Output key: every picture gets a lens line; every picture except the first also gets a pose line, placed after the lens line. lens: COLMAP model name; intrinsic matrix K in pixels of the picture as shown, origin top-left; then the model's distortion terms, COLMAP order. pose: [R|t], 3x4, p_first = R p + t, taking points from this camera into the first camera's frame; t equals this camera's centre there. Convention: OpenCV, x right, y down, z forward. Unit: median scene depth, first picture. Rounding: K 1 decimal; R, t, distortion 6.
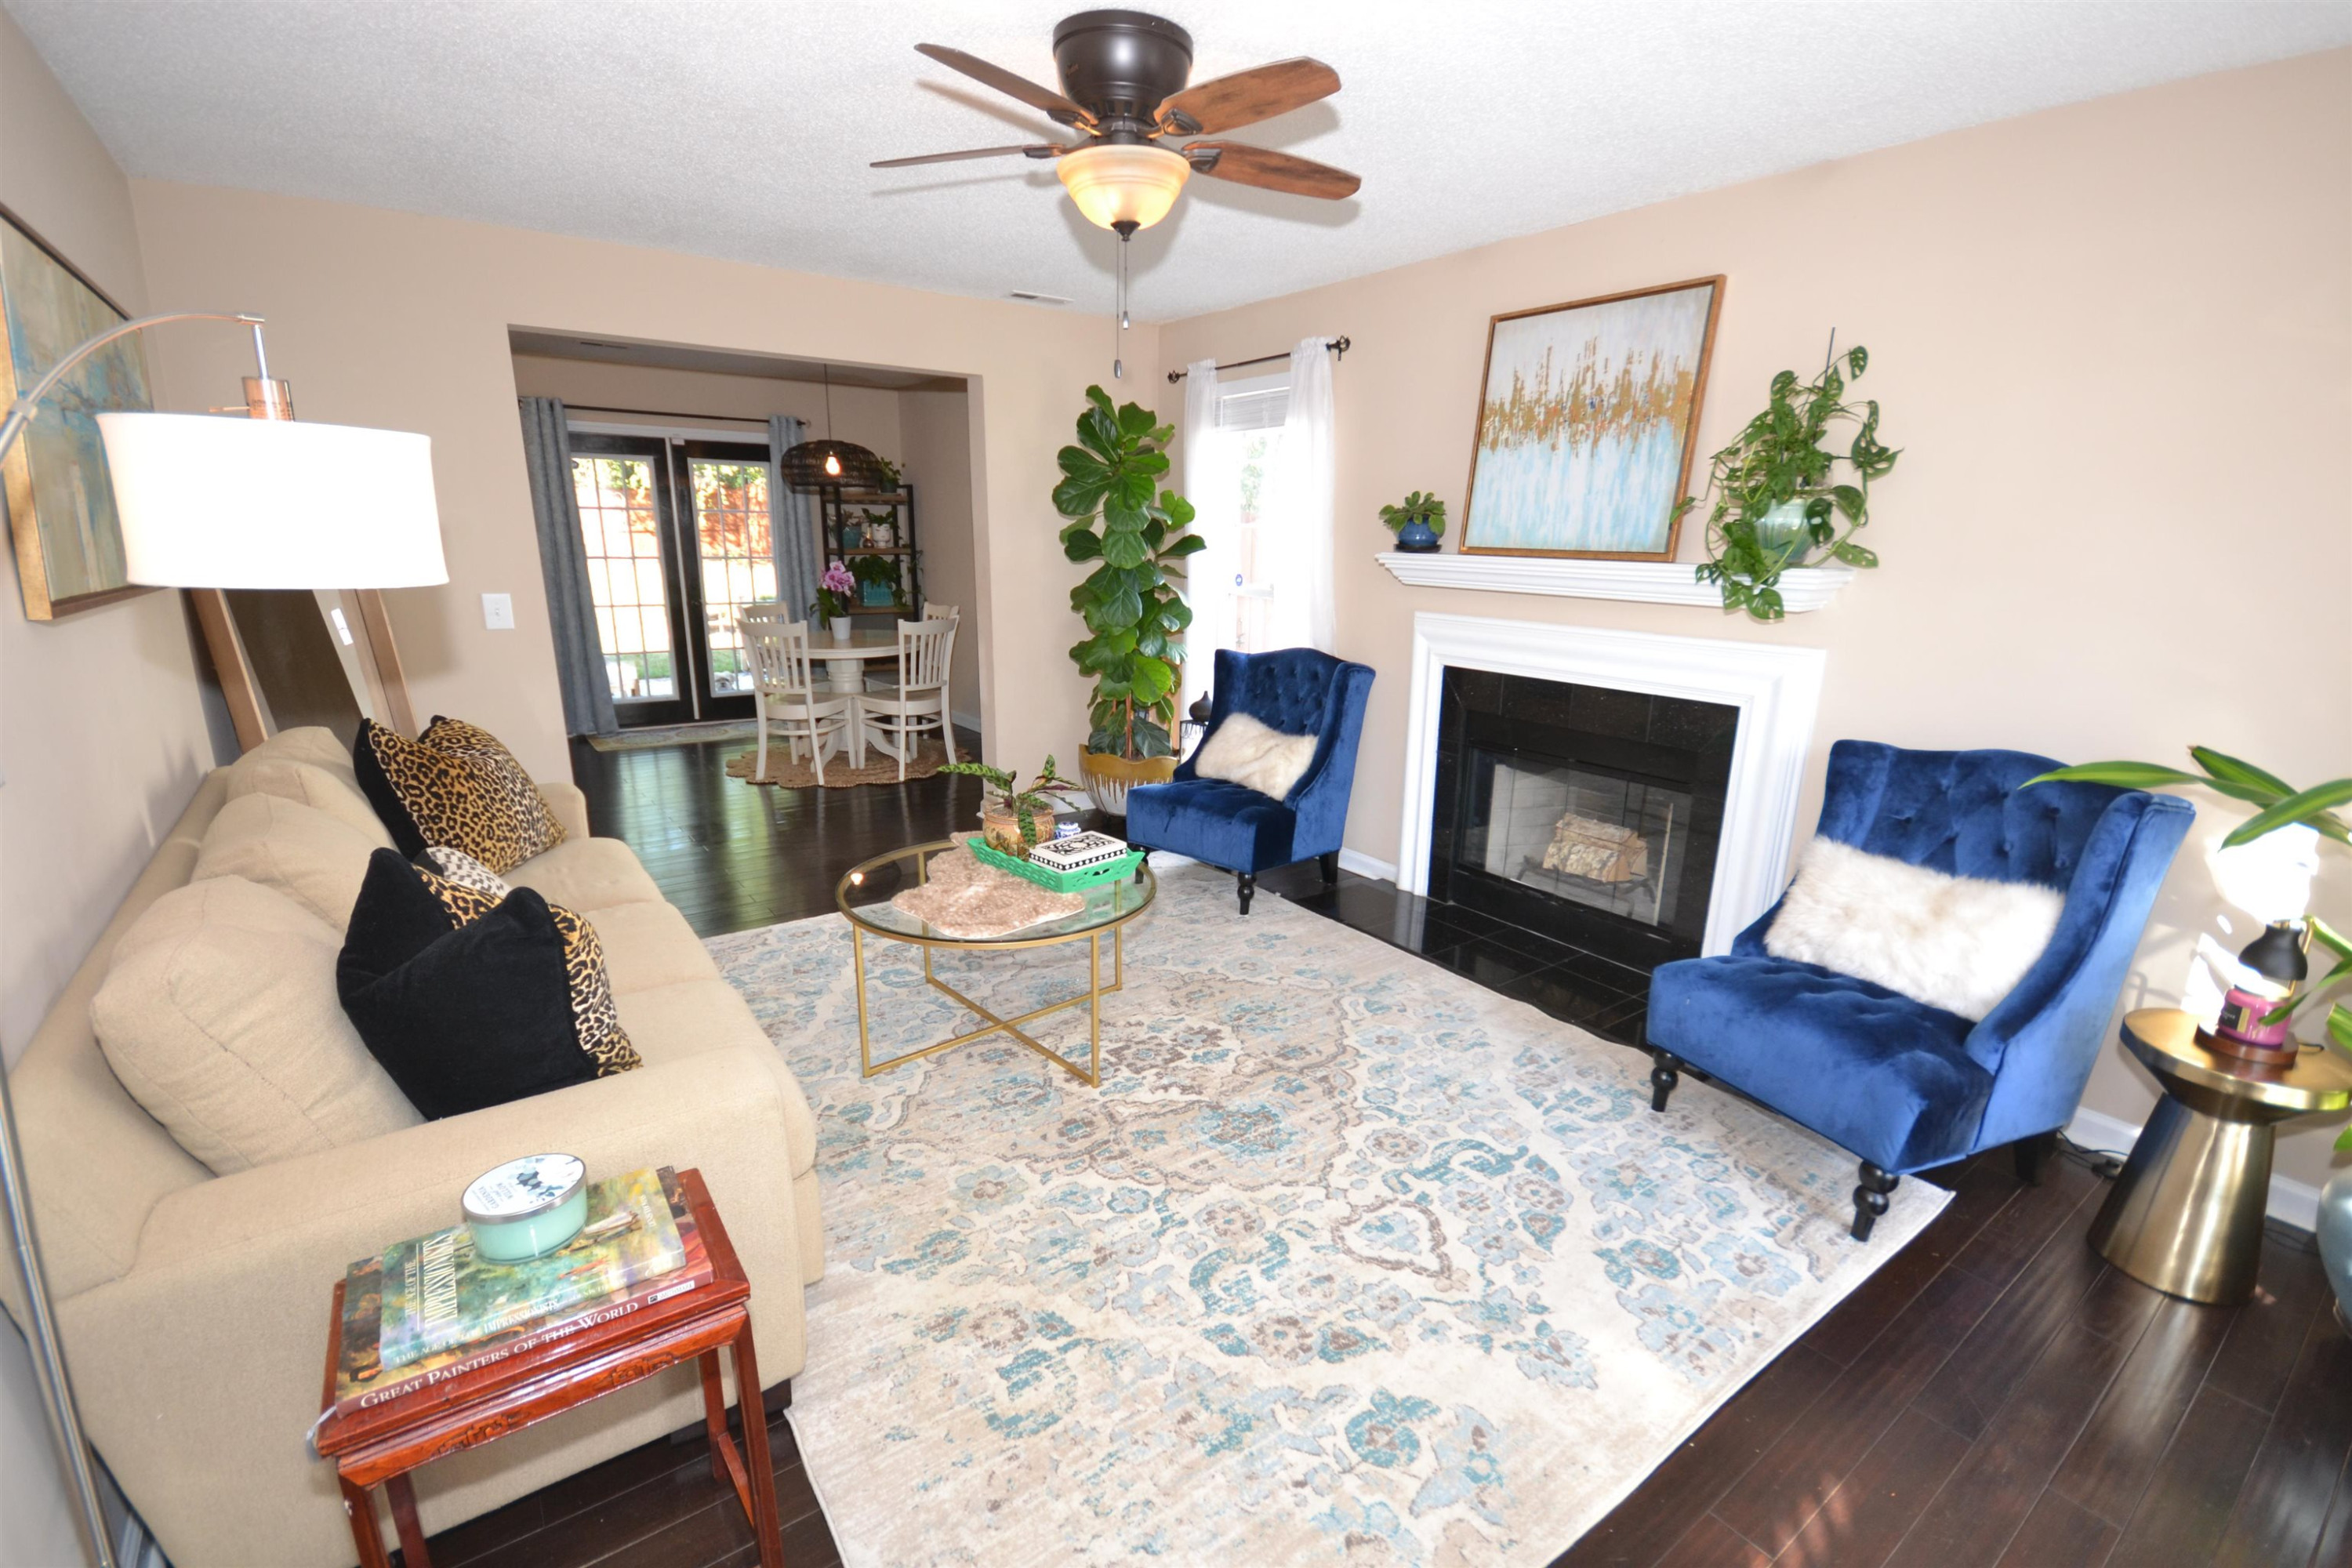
lens RADIAL K [[1049.9, 0, 1165.0], [0, 1049.9, 785.9], [0, 0, 1]] dist [0.001013, 0.000544]
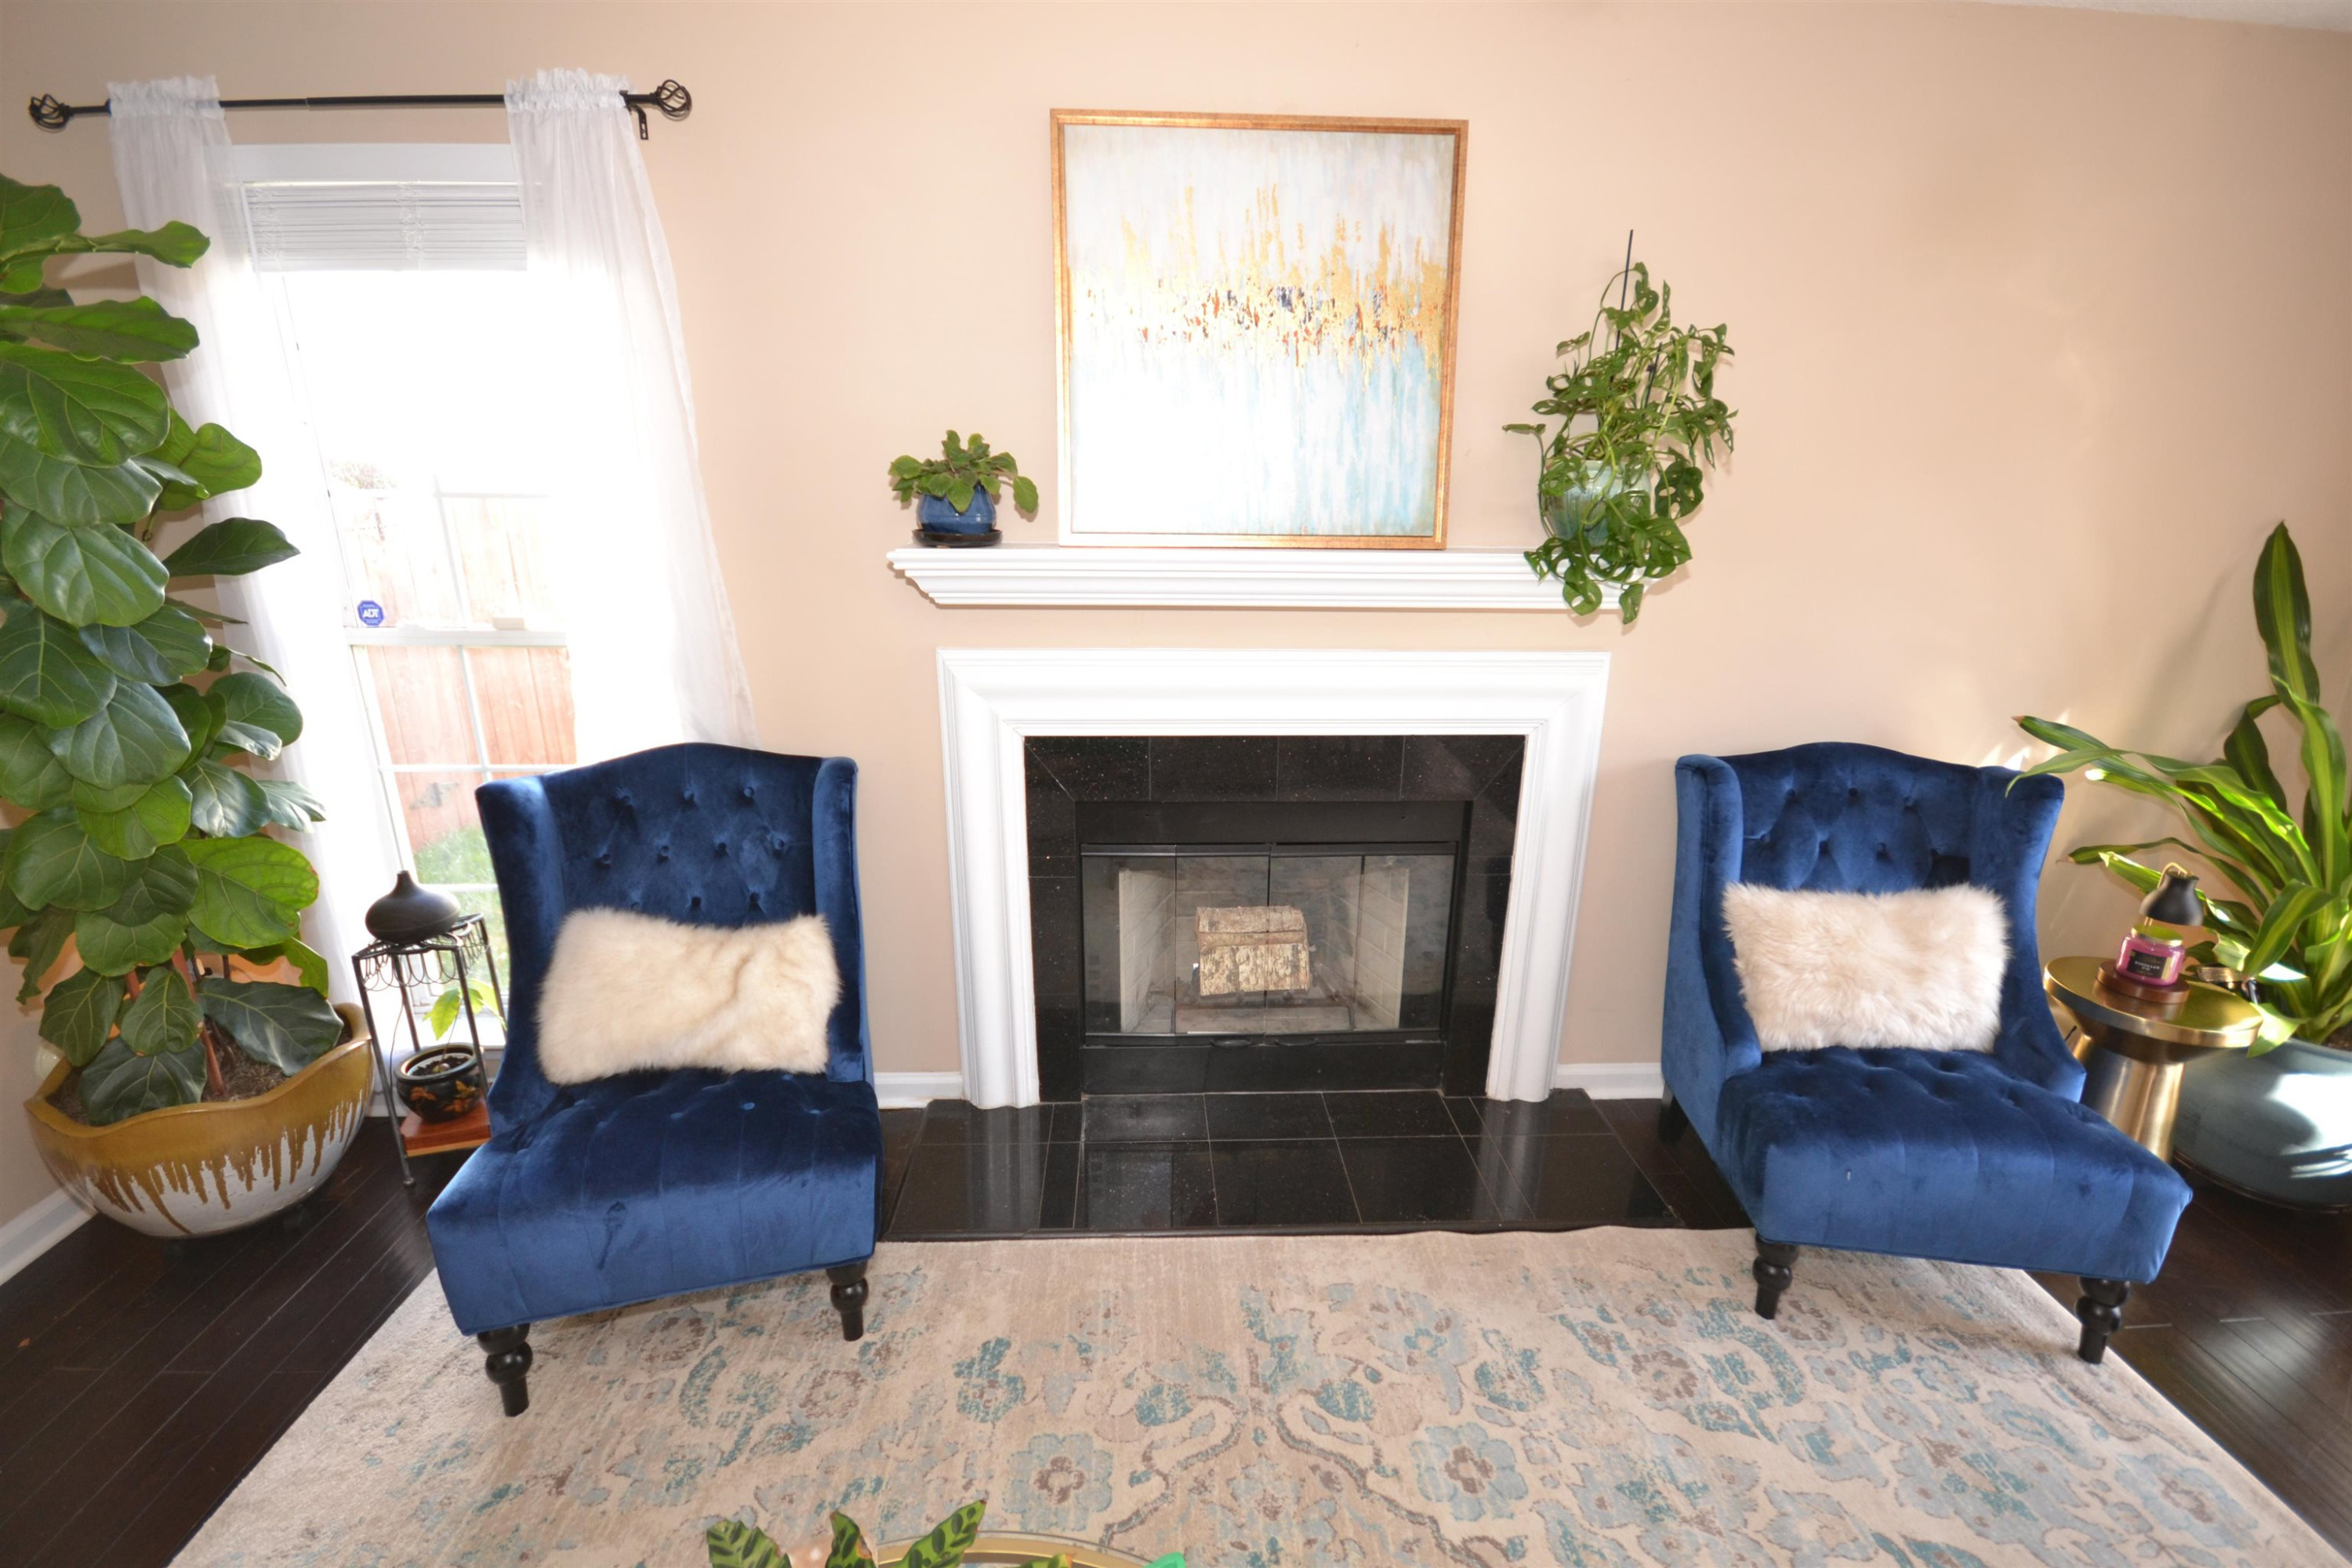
lens RADIAL K [[1049.9, 0, 1184.2], [0, 1049.9, 803.4], [0, 0, 1]] dist [0.001013, 0.000544]
pose [[0.545867, -0.246881, 0.800674, -0.171064], [0.201825, 0.966210, 0.160326, -0.161849], [-0.813201, 0.074079, 0.577249, 0.618069]]
